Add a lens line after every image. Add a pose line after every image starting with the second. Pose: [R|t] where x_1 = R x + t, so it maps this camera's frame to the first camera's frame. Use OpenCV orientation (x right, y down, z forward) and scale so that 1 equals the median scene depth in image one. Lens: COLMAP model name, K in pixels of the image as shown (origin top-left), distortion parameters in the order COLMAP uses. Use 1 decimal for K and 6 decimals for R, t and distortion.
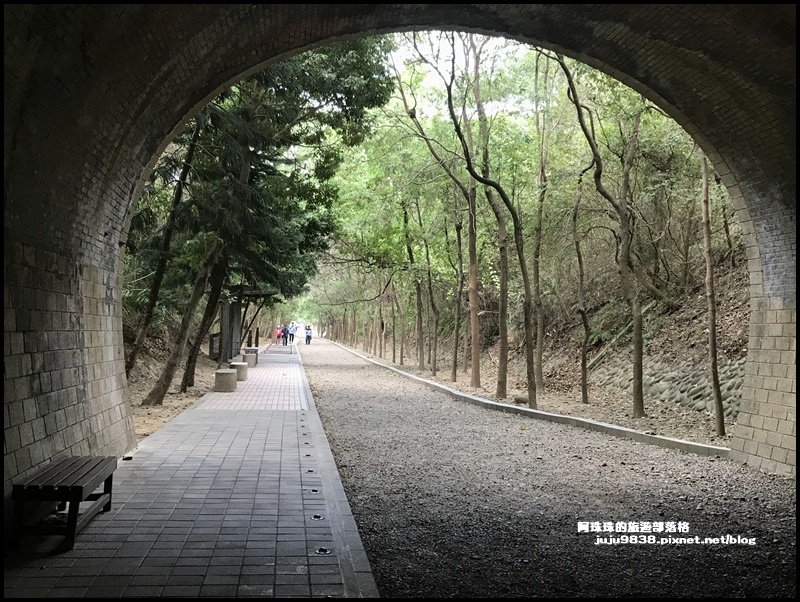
lens RADIAL K [[885.8, 0, 400.0], [0, 885.8, 301.0], [0, 0, 1]] dist [0.001920, 0.000579]
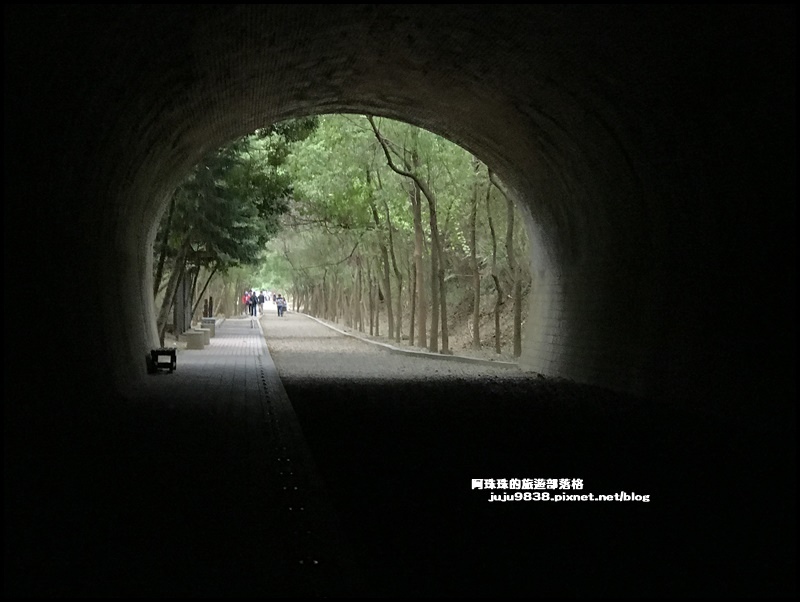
lens RADIAL K [[1568.2, 0, 400.0], [0, 1568.2, 301.0], [0, 0, 1]] dist [-0.033405, -0.021571]
pose [[0.999451, -0.018665, -0.027386, 0.080173], [0.019569, 0.999260, 0.033104, -0.015792], [0.026748, -0.033621, 0.999077, -0.650476]]
